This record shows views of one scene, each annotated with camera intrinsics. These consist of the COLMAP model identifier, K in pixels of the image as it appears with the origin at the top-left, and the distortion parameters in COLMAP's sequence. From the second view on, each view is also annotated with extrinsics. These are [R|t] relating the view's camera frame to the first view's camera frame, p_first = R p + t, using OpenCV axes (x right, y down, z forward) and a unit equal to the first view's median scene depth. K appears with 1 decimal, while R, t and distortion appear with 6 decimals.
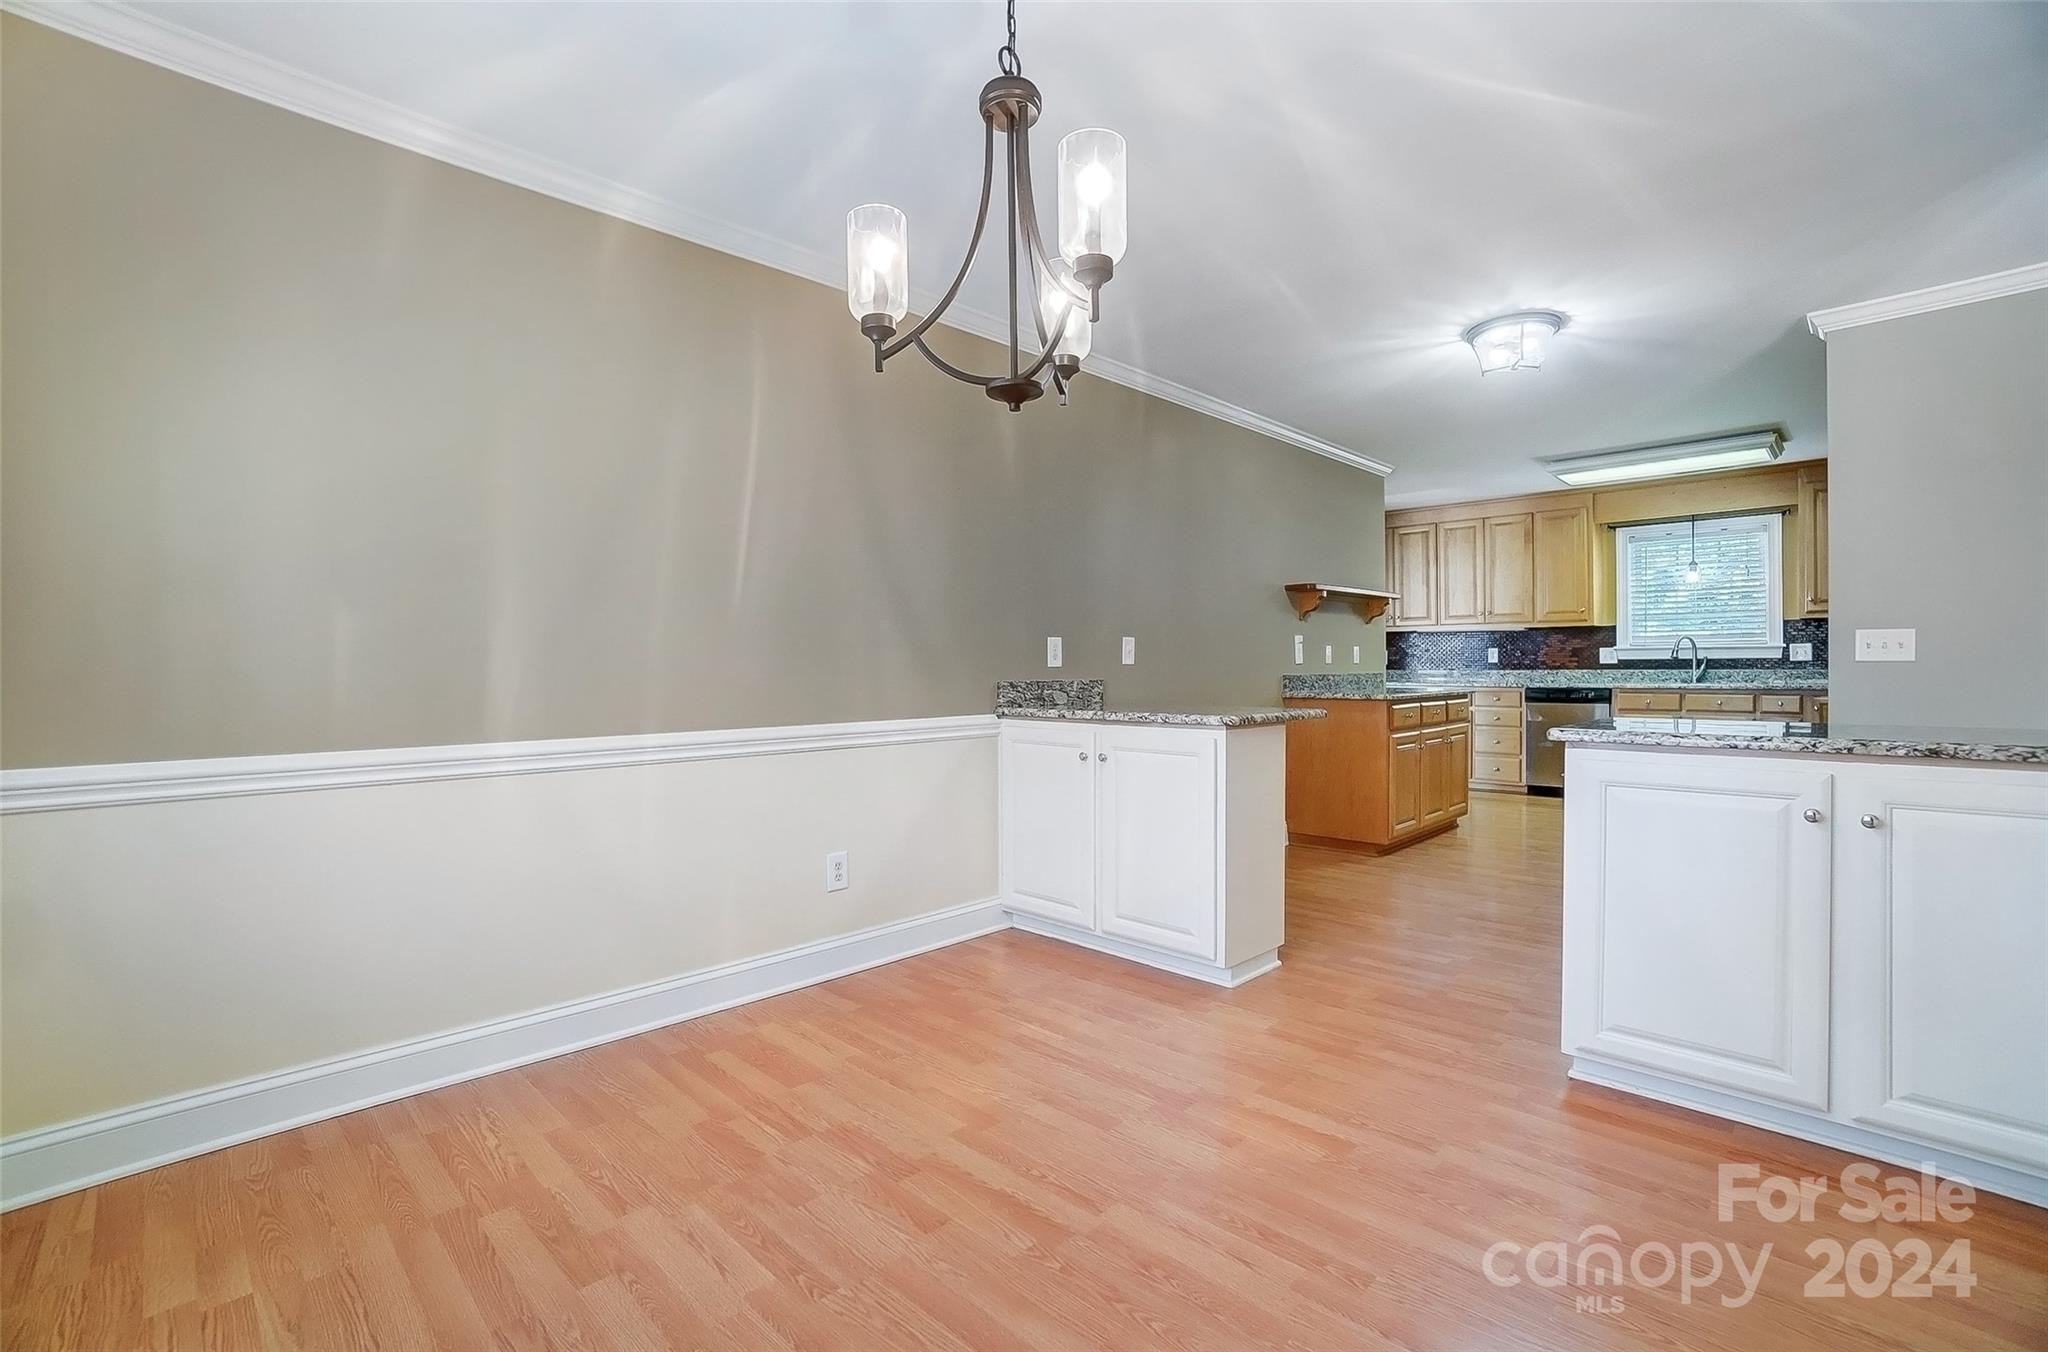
lens RADIAL K [[870.7, 0, 1067.8], [0, 870.7, 666.6], [0, 0, 1]] dist [-0.032088, 0.016149]
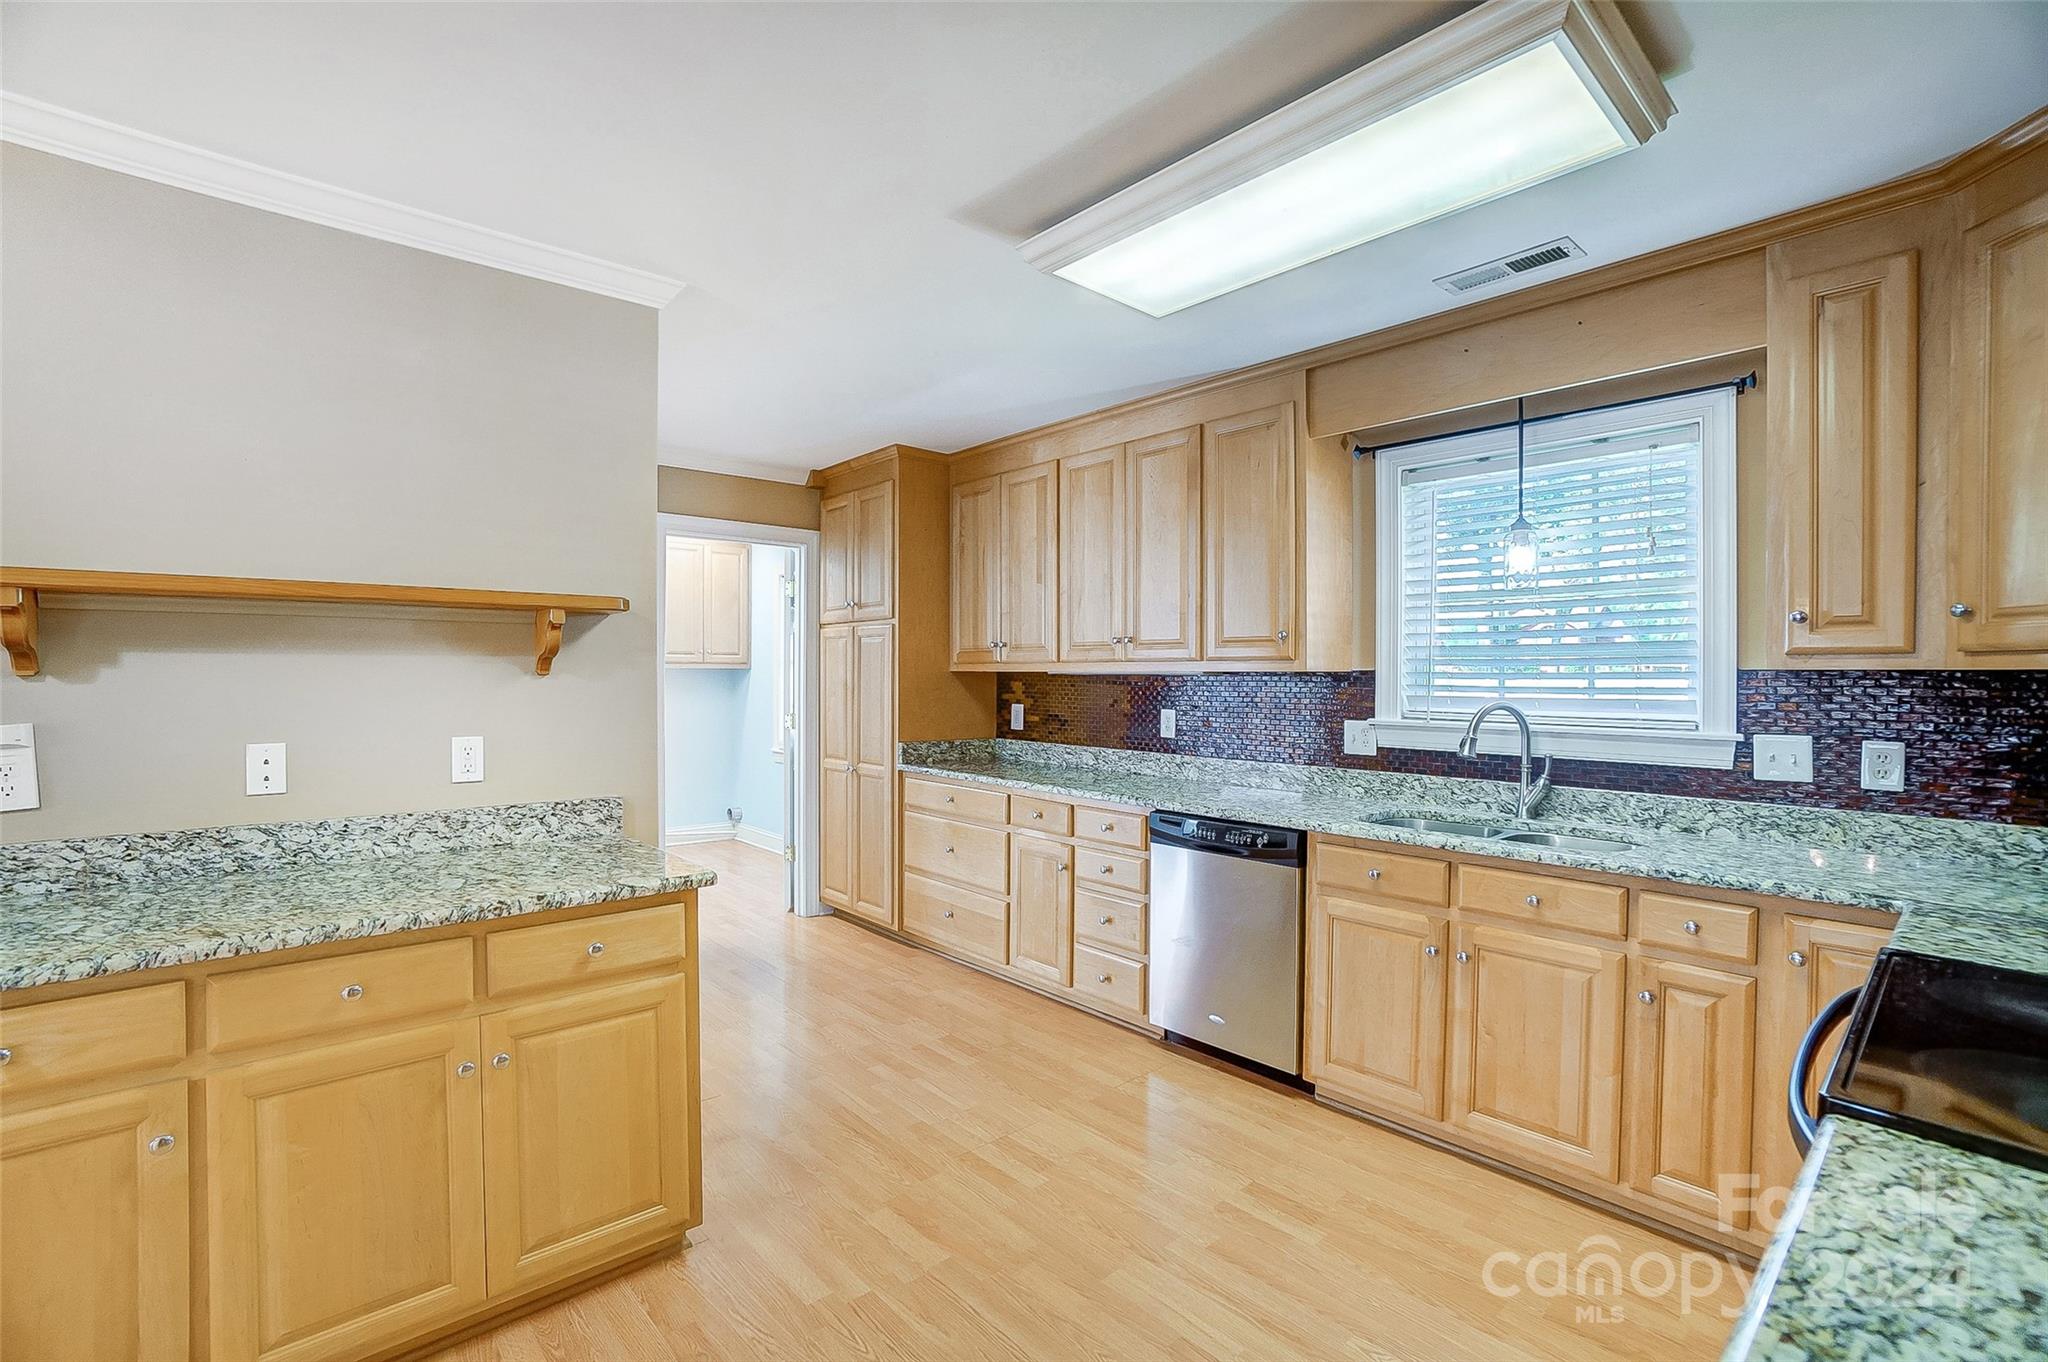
lens RADIAL K [[913.0, 0, 1004.7], [0, 913.0, 679.3], [0, 0, 1]] dist [-0.056859, 0.023077]
pose [[0.996329, 0.011057, -0.084889, 0.494023], [-0.011157, 0.999938, -0.000704, -0.041626], [0.084876, 0.001648, 0.996390, 0.528528]]
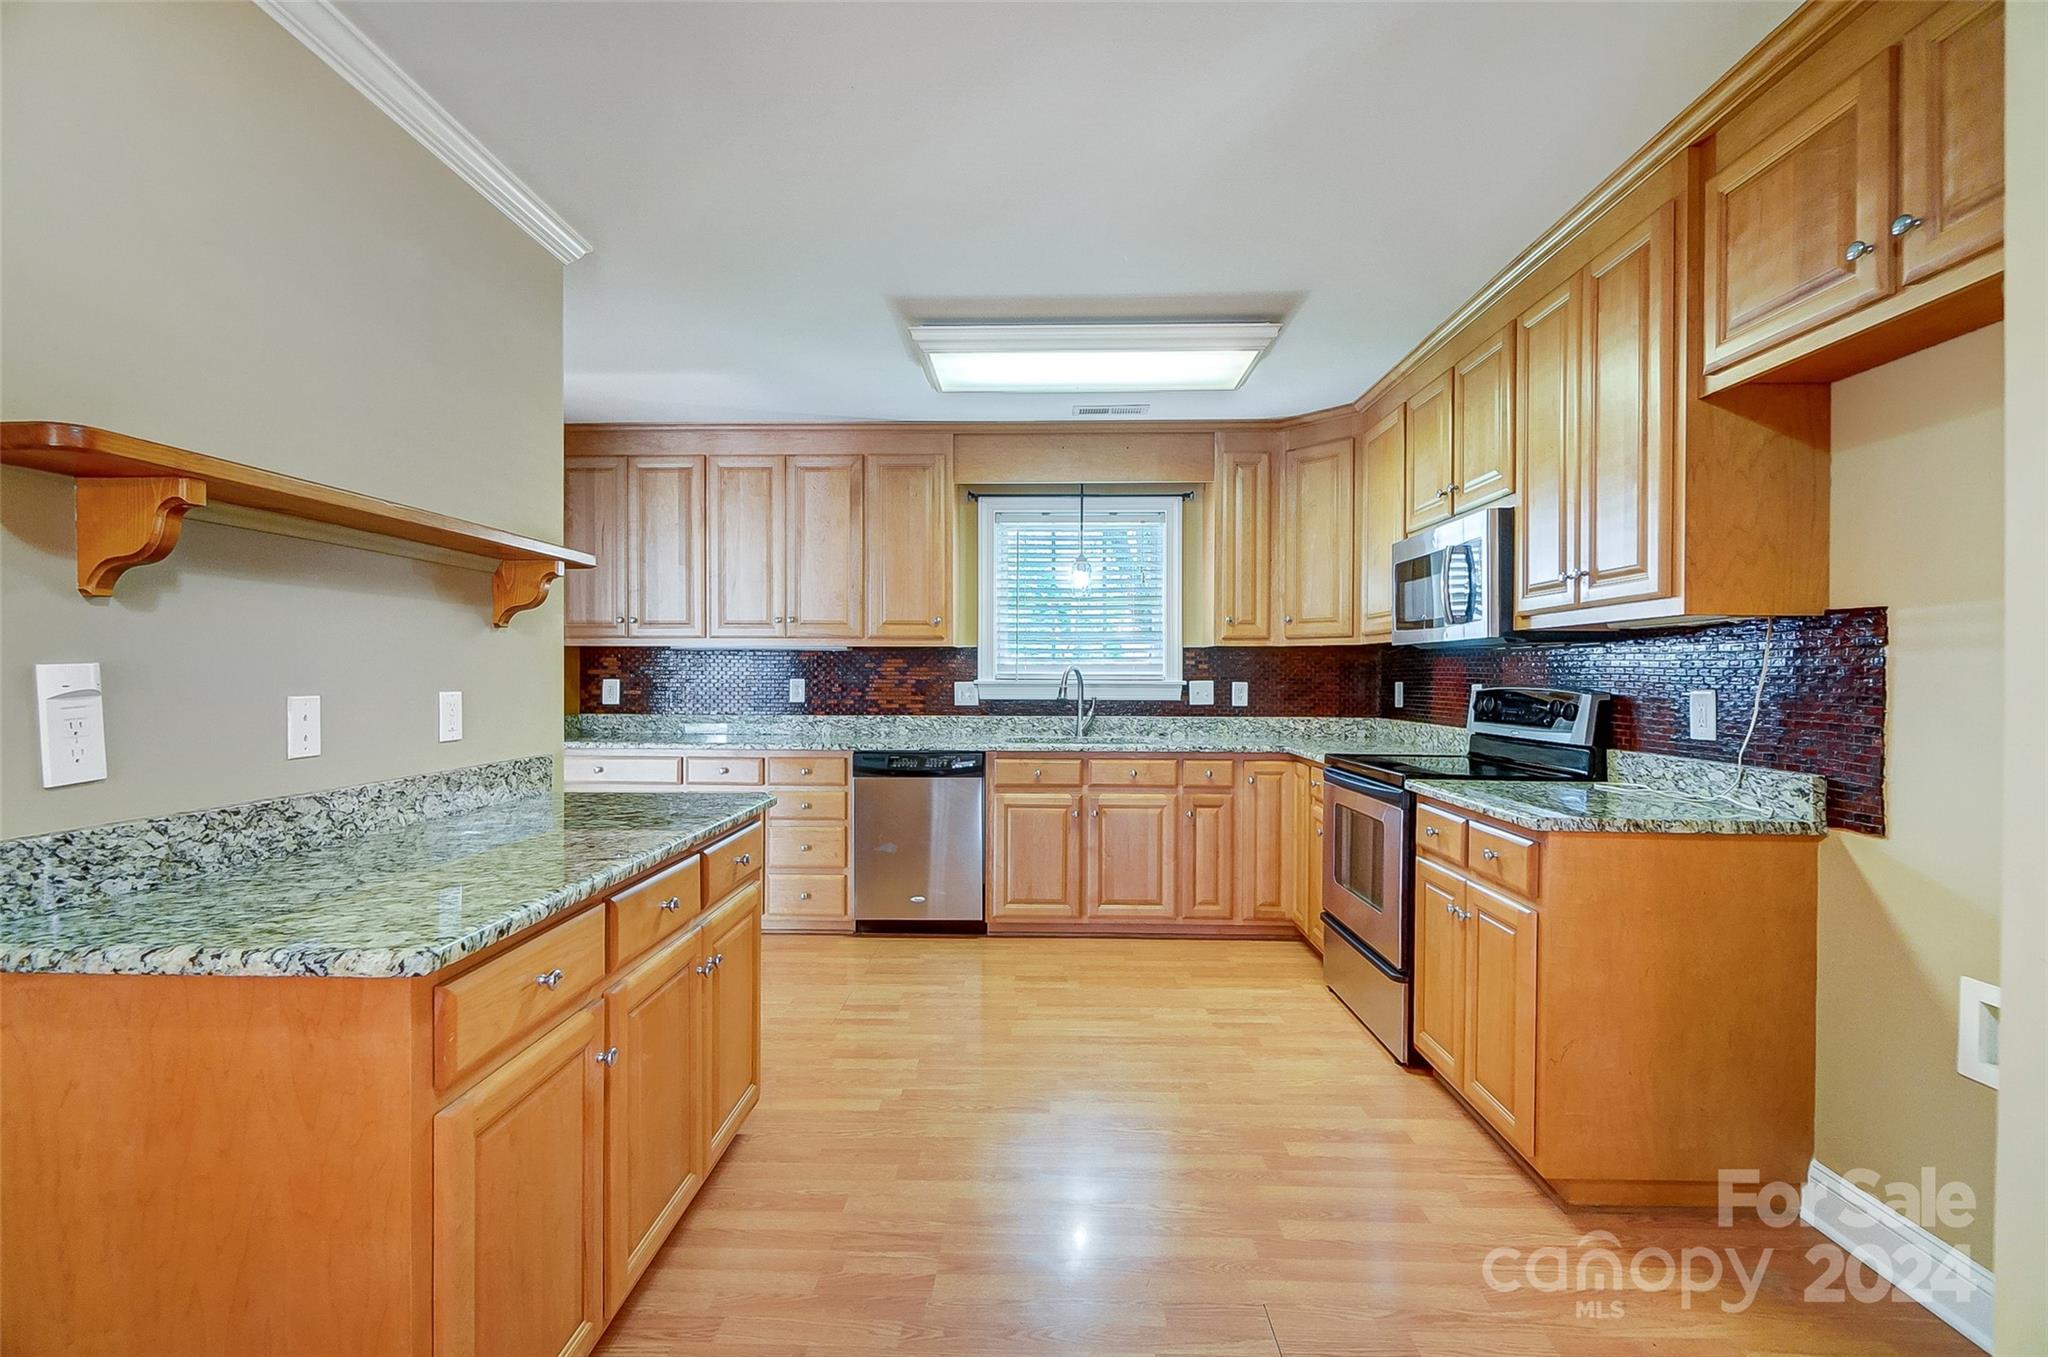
lens RADIAL K [[880.3, 0, 1024.0], [0, 880.3, 678.5], [0, 0, 1]] dist [0.001694, -0.000051]
pose [[0.744398, 0.004243, 0.667723, 0.224447], [-0.004089, 0.999990, -0.001795, -0.023802], [-0.667724, -0.001394, 0.744408, 0.492216]]
